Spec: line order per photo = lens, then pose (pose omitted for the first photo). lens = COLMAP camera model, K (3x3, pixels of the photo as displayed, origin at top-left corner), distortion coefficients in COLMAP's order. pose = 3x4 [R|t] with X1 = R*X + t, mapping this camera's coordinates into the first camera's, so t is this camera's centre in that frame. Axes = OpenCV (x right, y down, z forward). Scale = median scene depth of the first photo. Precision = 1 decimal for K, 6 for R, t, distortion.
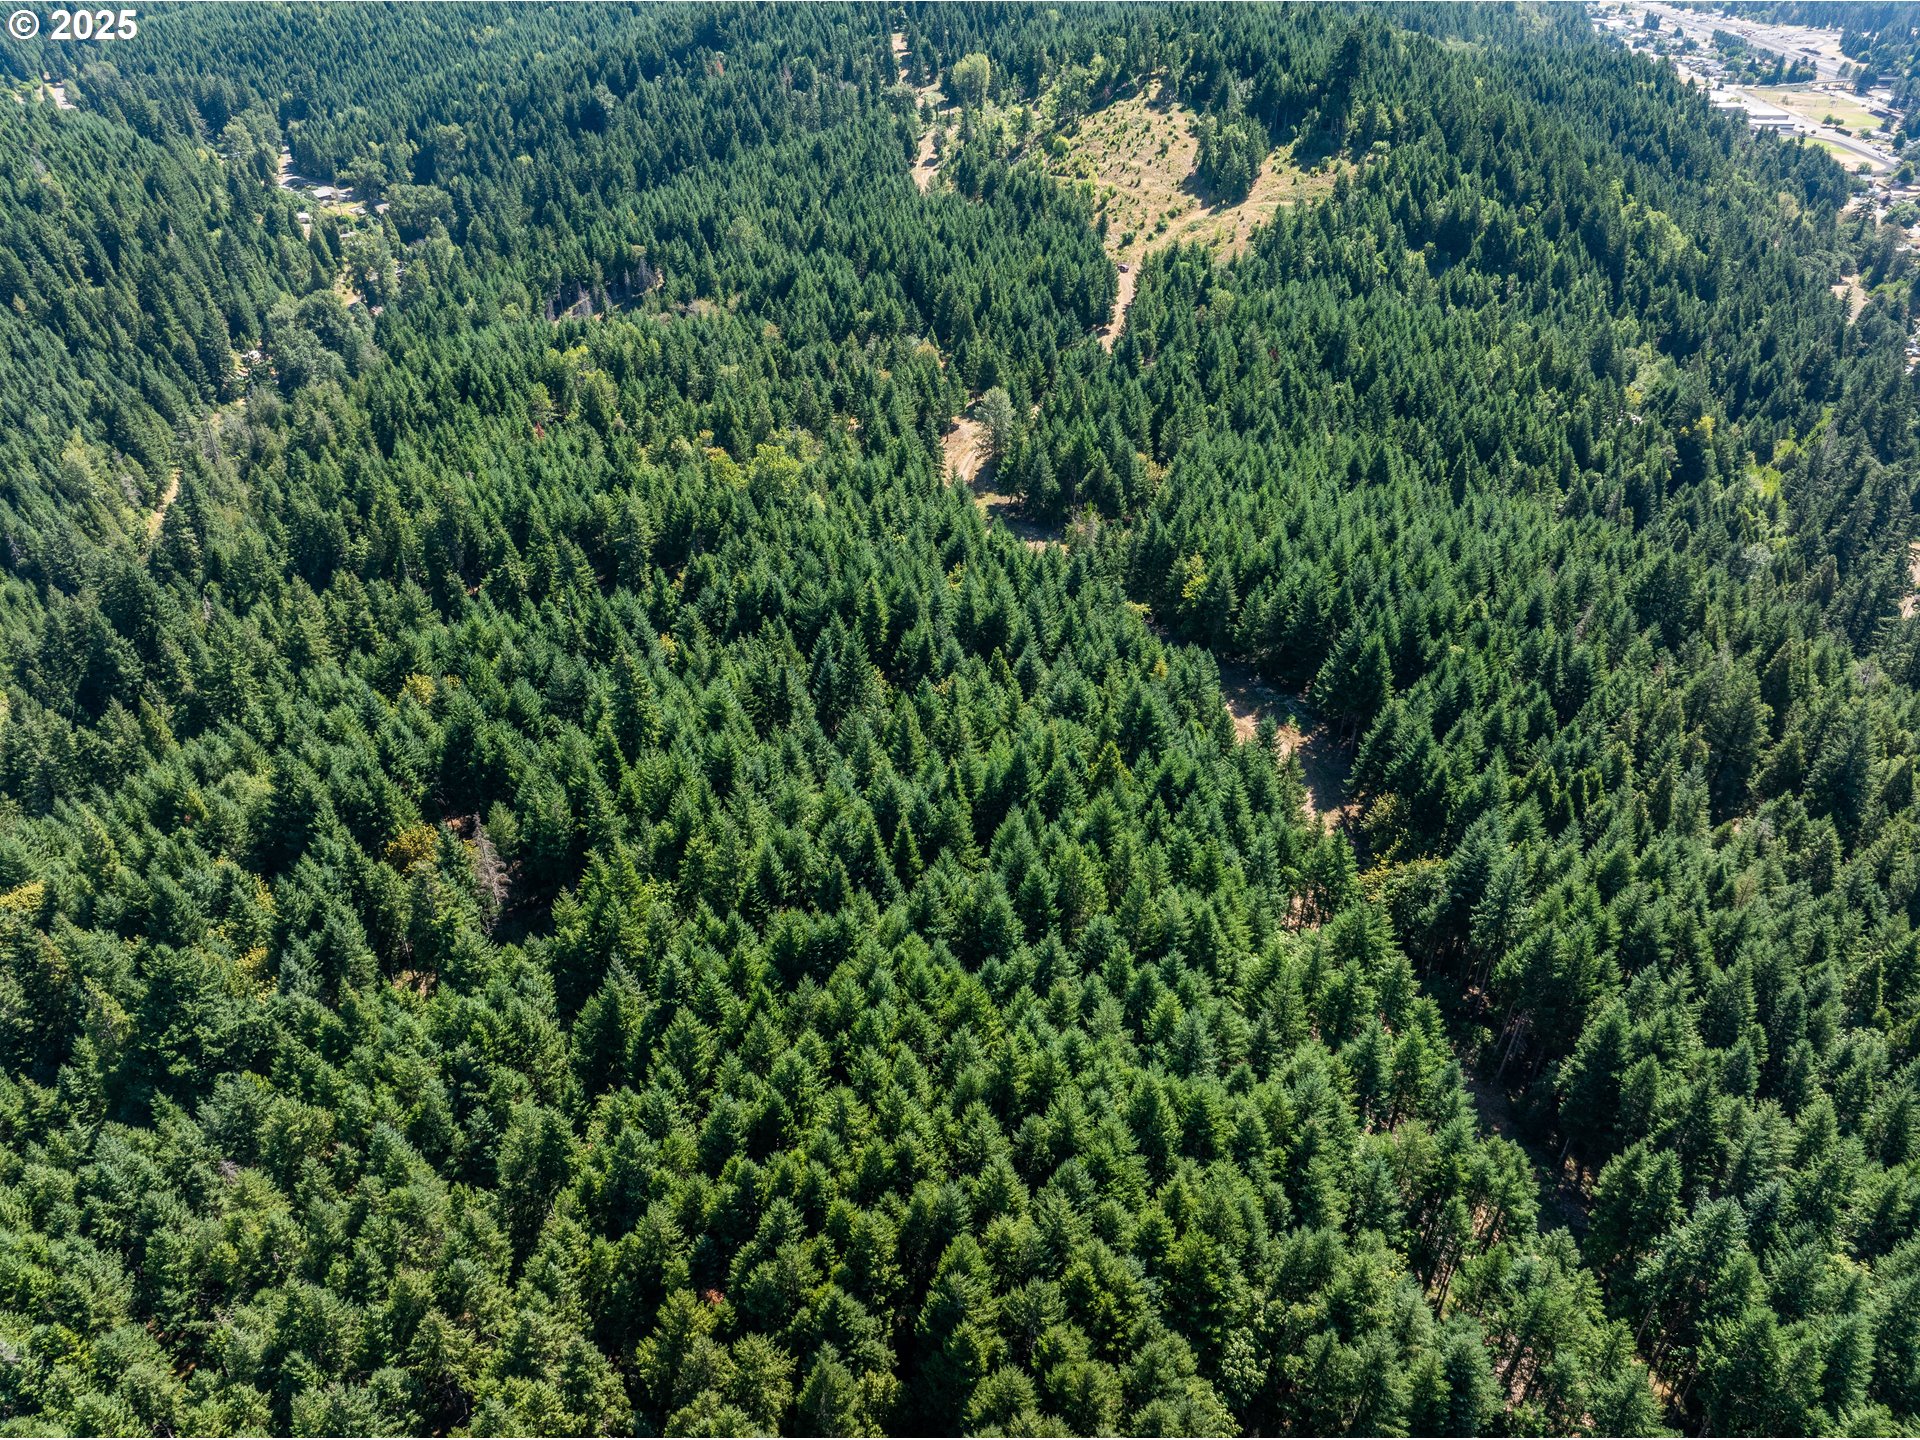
lens RADIAL K [[1345.9, 0, 968.7], [0, 1345.9, 725.6], [0, 0, 1]] dist [-0.052118, 0.043458]
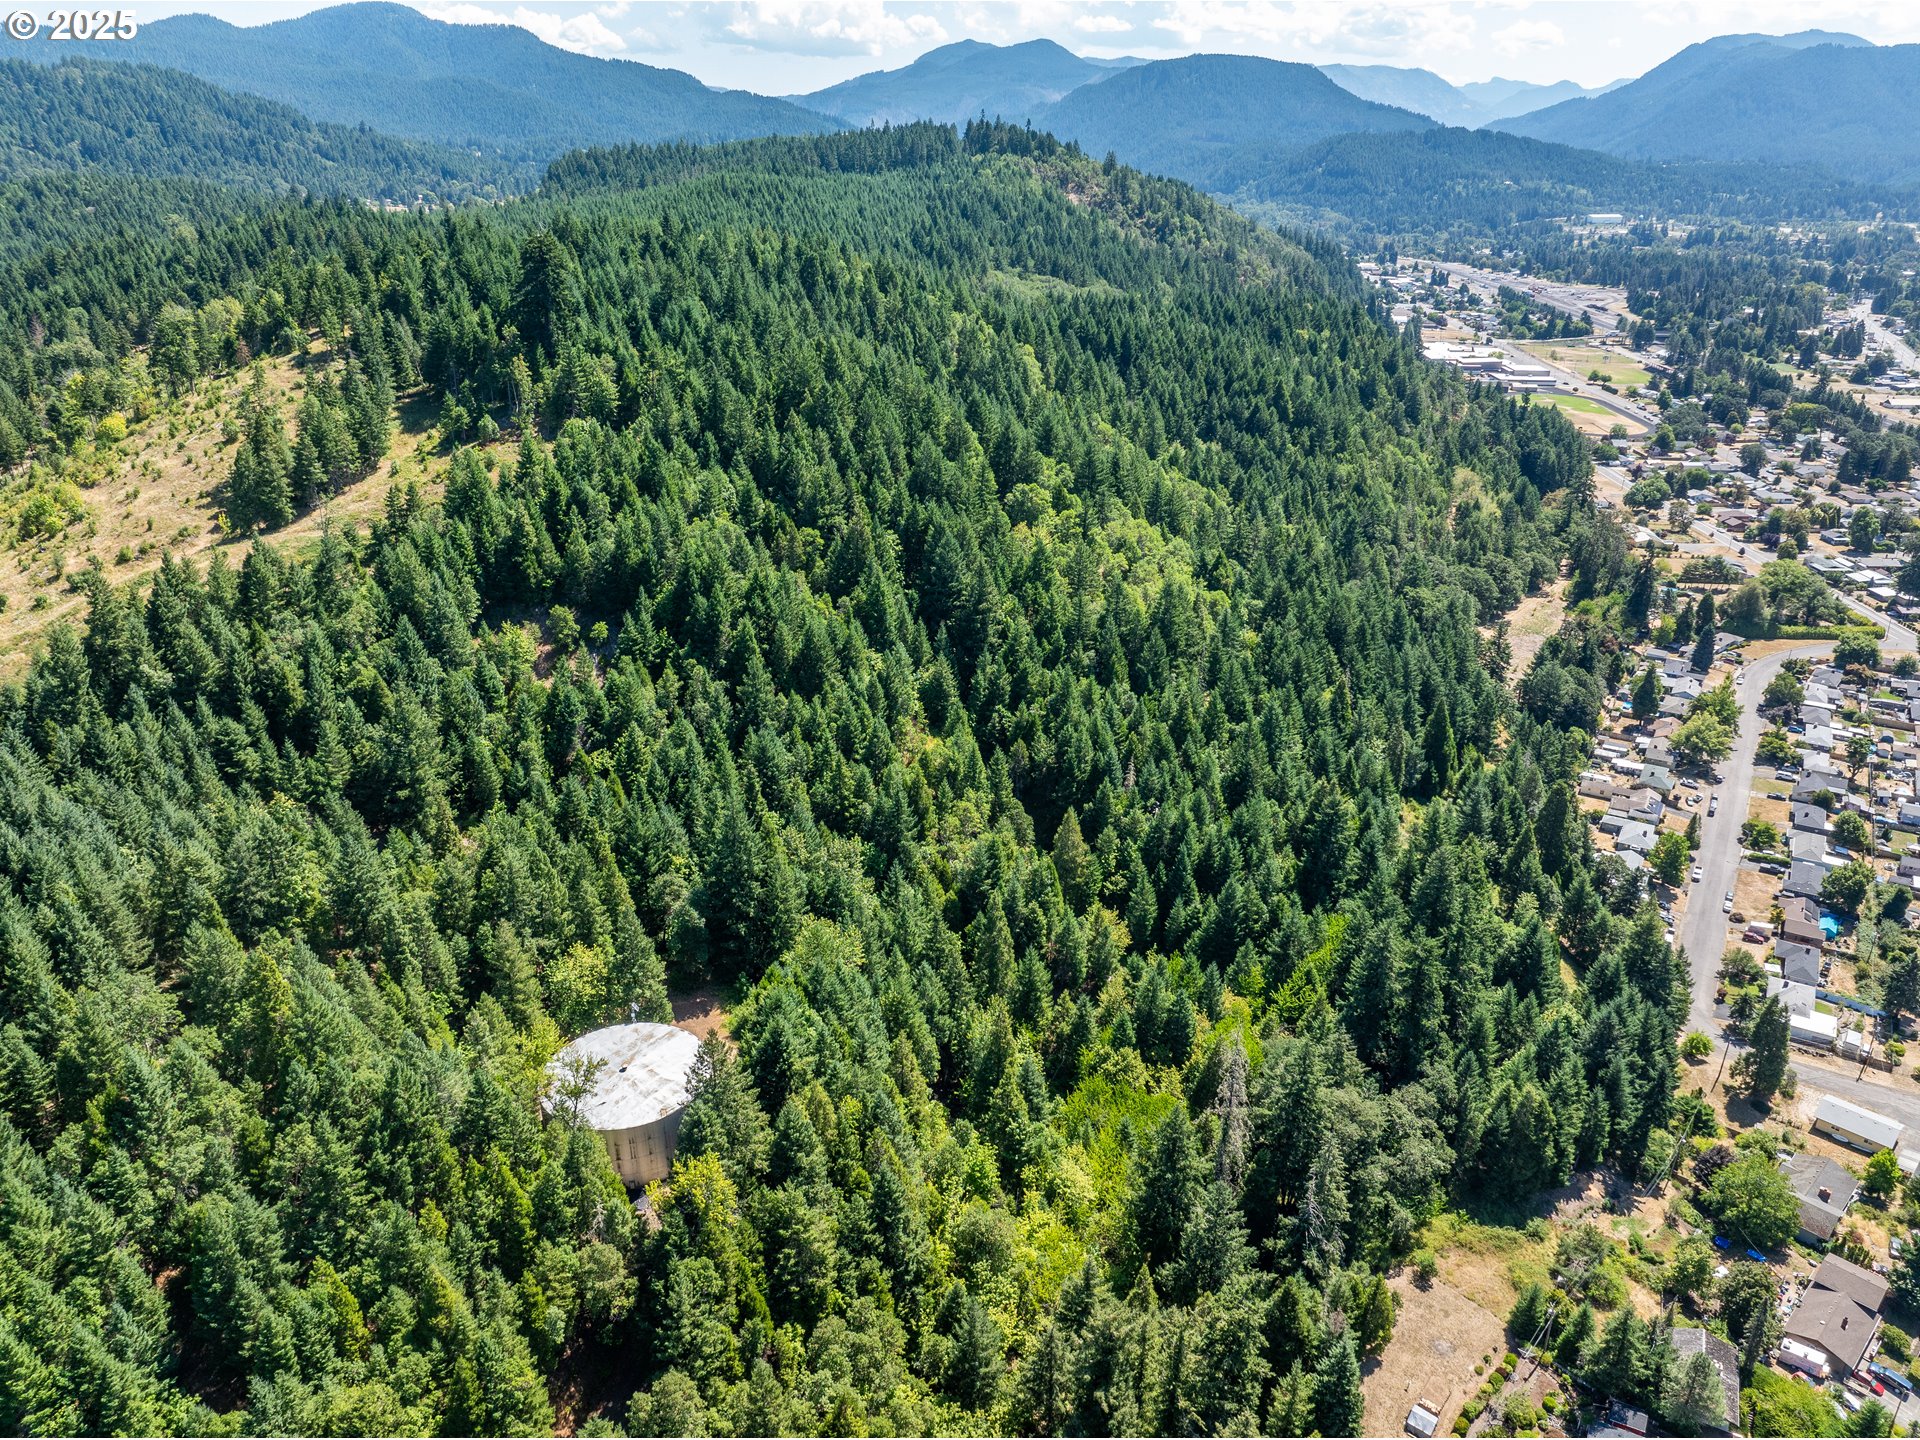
lens RADIAL K [[1354.2, 0, 969.0], [0, 1354.2, 713.2], [0, 0, 1]] dist [-0.053177, 0.031689]
pose [[0.998856, -0.016731, 0.044797, 0.478407], [0.024675, 0.982775, -0.183150, -0.221112], [-0.040961, 0.184046, 0.982064, 0.484119]]
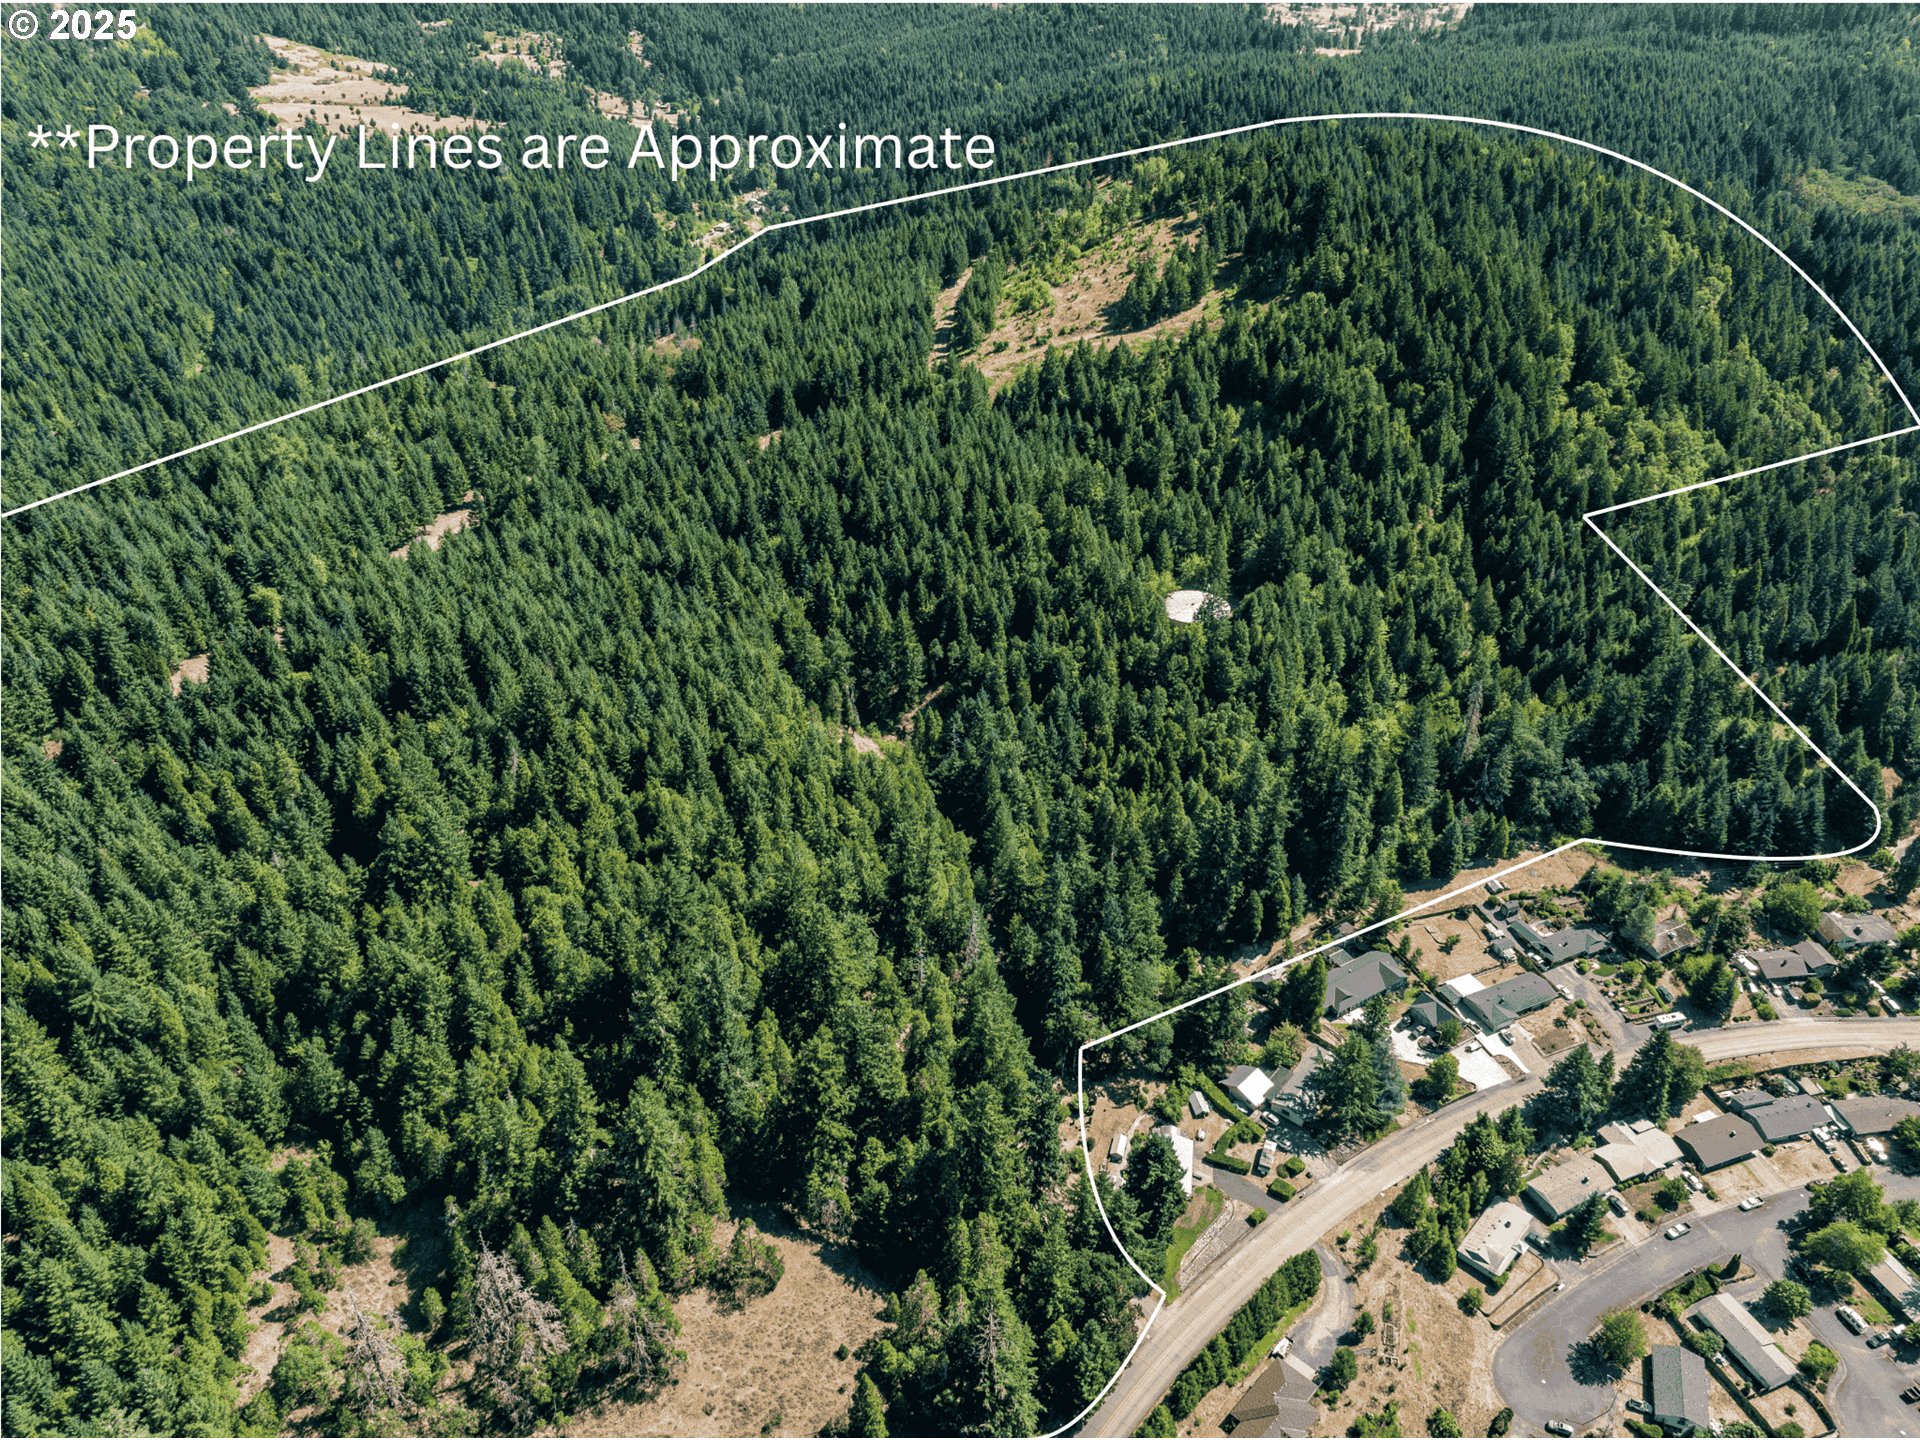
lens RADIAL K [[1354.2, 0, 969.0], [0, 1354.2, 713.2], [0, 0, 1]] dist [-0.053177, 0.031689]
pose [[0.827021, 0.292039, -0.480364, 0.700792], [-0.308558, 0.950075, 0.046371, -0.130575], [0.469923, 0.109870, 0.875843, 0.079672]]
